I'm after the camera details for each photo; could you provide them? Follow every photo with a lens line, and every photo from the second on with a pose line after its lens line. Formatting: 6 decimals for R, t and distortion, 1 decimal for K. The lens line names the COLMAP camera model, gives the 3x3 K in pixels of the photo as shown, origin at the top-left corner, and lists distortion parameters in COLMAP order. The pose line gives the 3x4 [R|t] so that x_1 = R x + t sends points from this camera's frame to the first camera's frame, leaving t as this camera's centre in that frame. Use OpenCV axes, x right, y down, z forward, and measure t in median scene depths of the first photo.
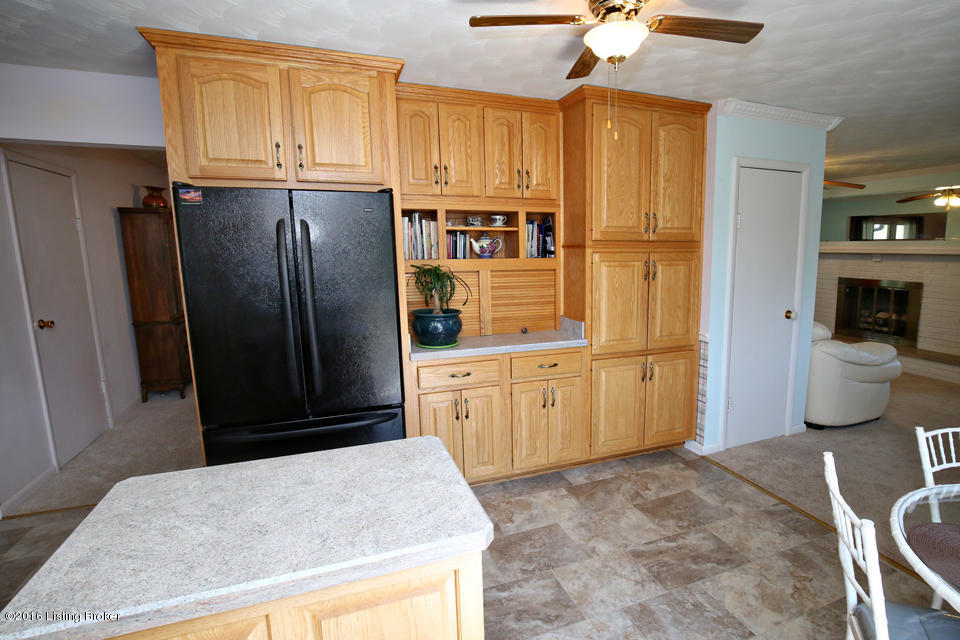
lens RADIAL K [[453.4, 0, 480.0], [0, 453.4, 320.0], [0, 0, 1]] dist [-0.001523, -0.000177]
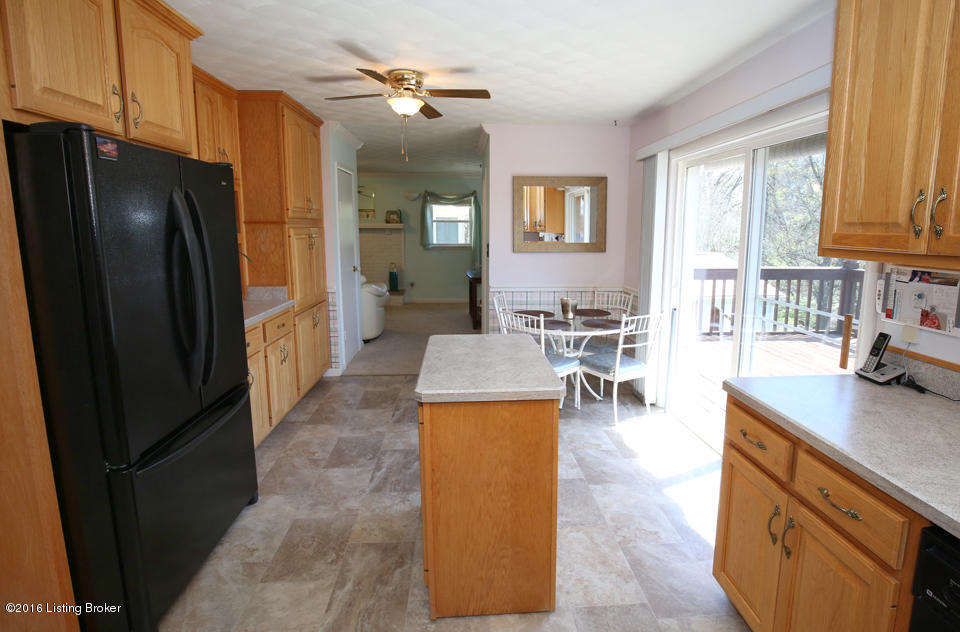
lens RADIAL K [[480.1, 0, 480.3], [0, 480.1, 293.7], [0, 0, 1]] dist [-0.000501, -0.000138]
pose [[0.302515, -0.130121, 0.944221, -0.848401], [0.152771, 0.984449, 0.086720, -0.007645], [-0.940822, 0.118016, 0.317689, 0.133396]]
